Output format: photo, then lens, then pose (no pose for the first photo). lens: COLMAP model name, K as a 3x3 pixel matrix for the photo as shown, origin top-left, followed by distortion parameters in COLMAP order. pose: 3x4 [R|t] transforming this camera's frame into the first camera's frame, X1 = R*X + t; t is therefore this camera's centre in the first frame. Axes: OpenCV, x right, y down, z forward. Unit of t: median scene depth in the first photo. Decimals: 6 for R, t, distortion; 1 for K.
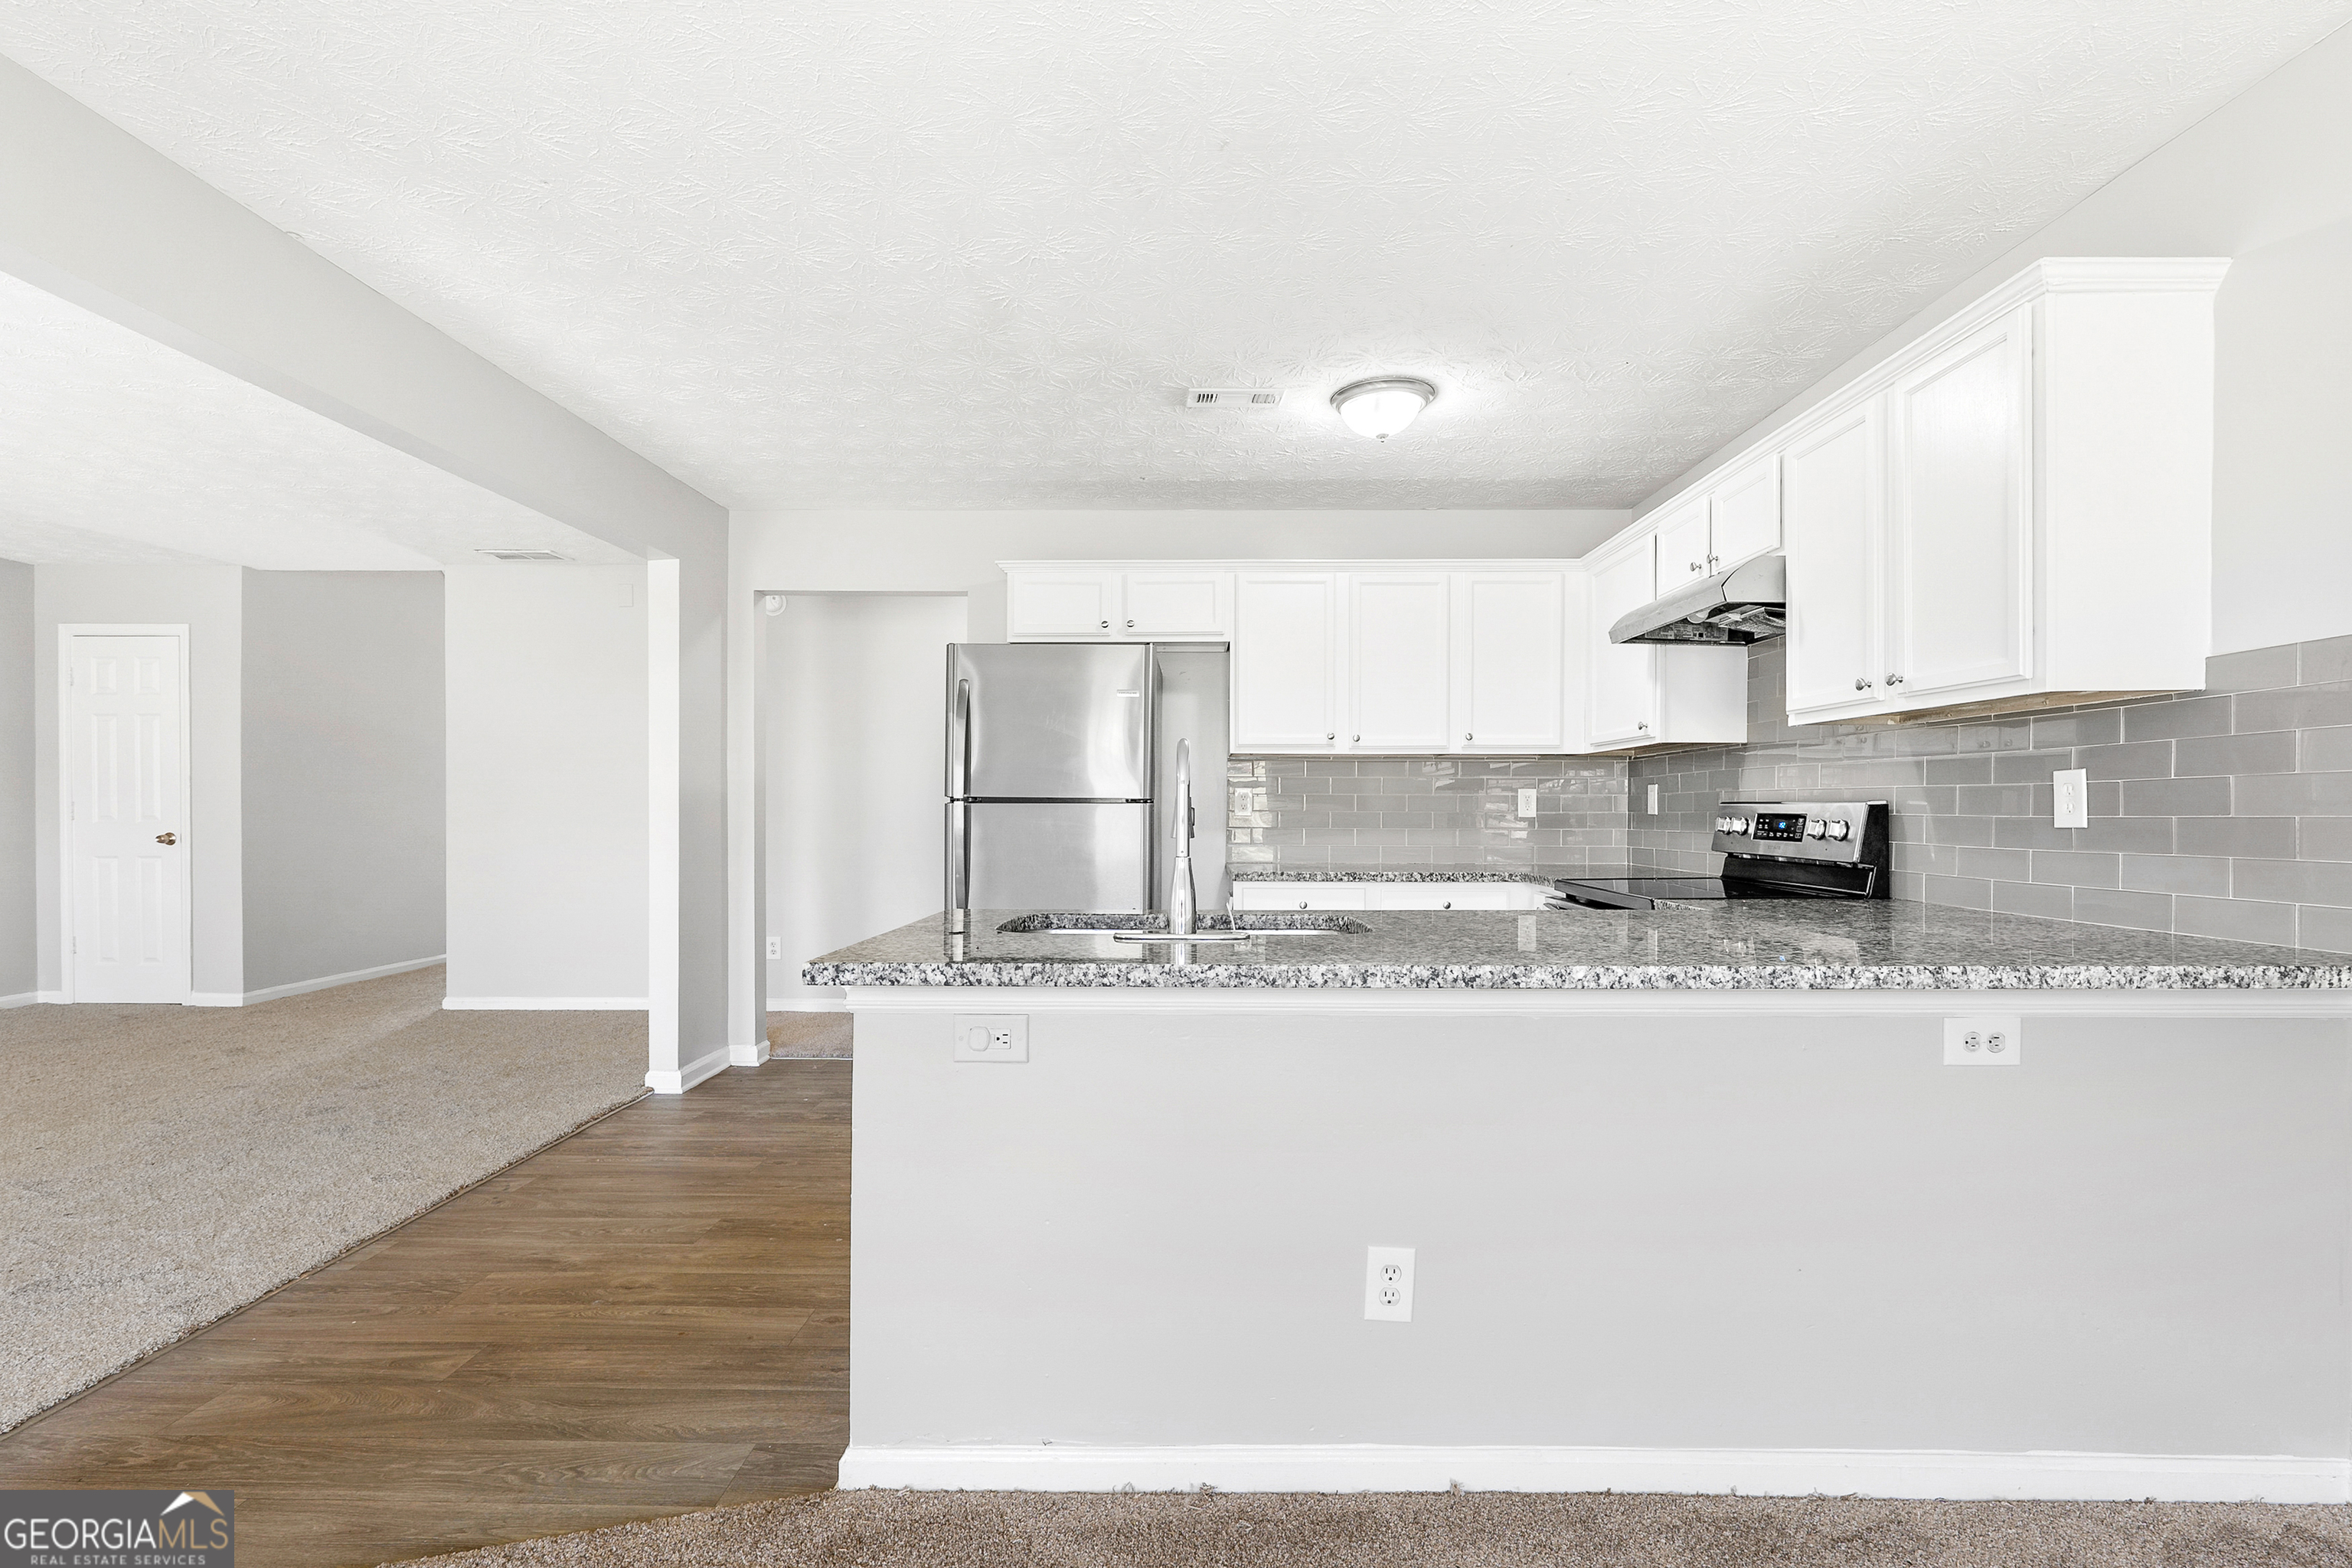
lens RADIAL K [[1026.9, 0, 1178.0], [0, 1026.9, 815.0], [0, 0, 1]] dist [-0.005612, -0.000551]
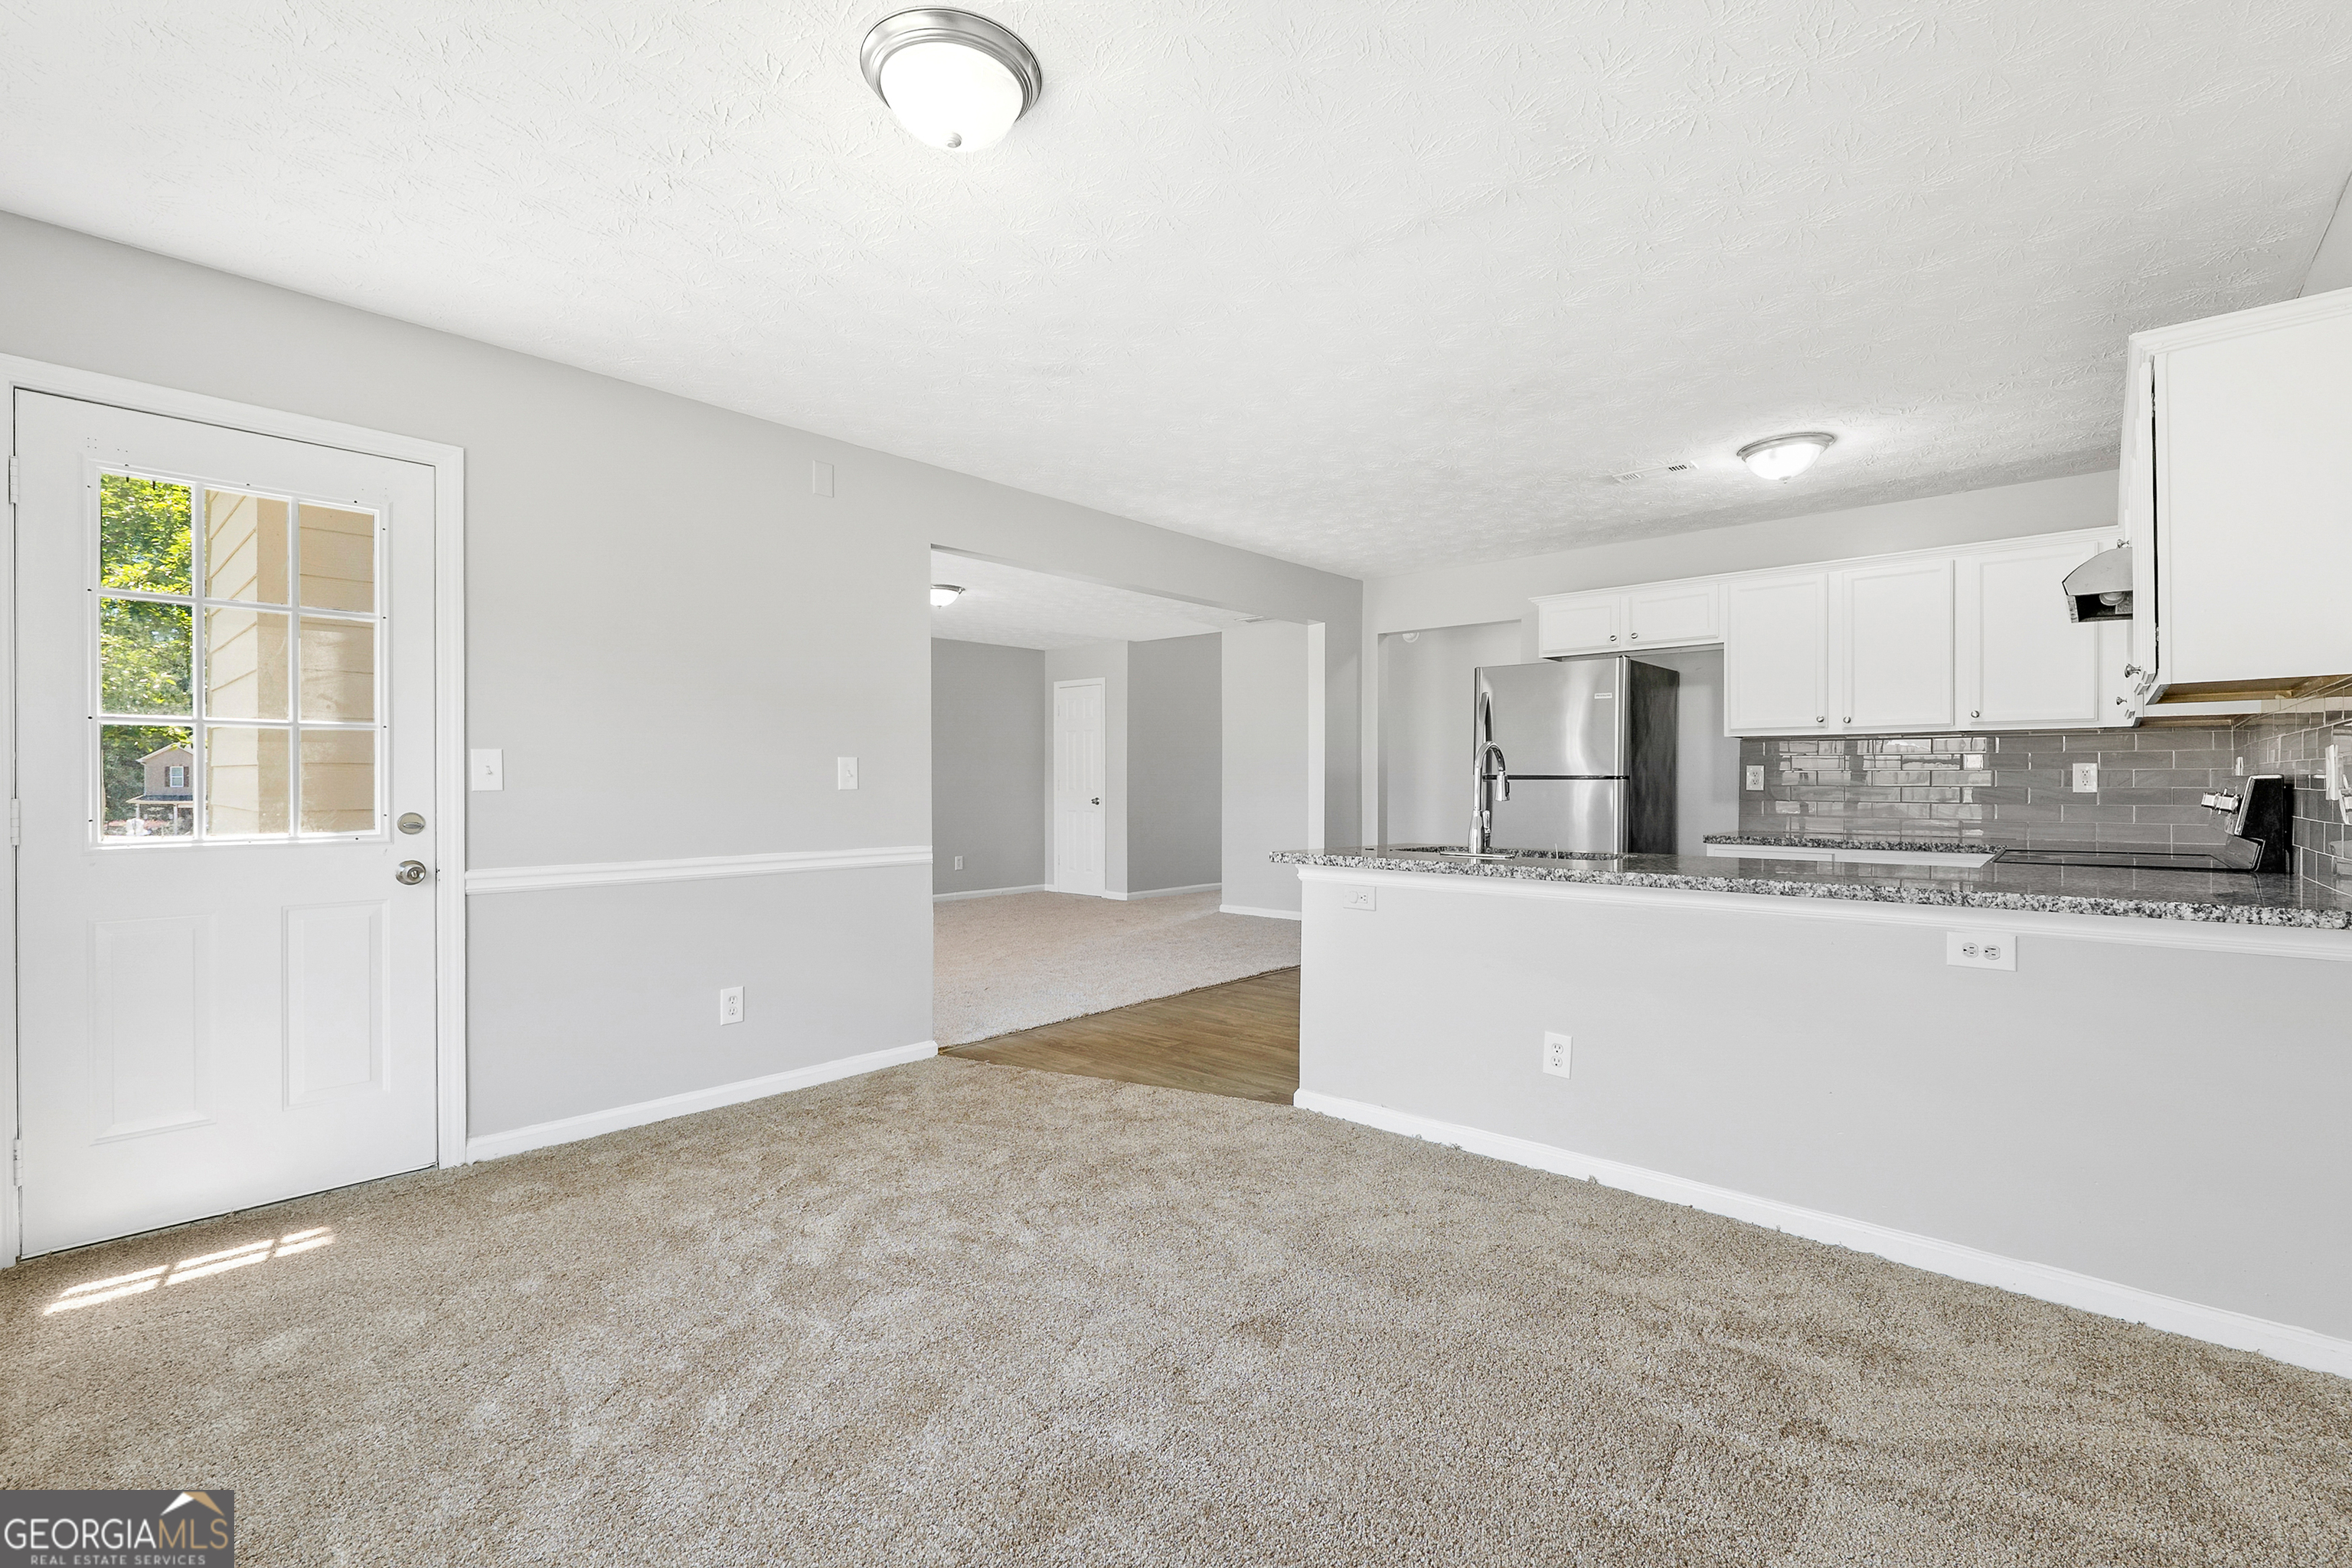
lens RADIAL K [[1022.8, 0, 1177.1], [0, 1022.8, 790.0], [0, 0, 1]] dist [-0.004309, -0.000431]
pose [[0.753053, 0.003765, -0.657949, 0.669965], [-0.005228, 0.999986, -0.000262, 0.008327], [0.657939, 0.003637, 0.753063, -0.572766]]
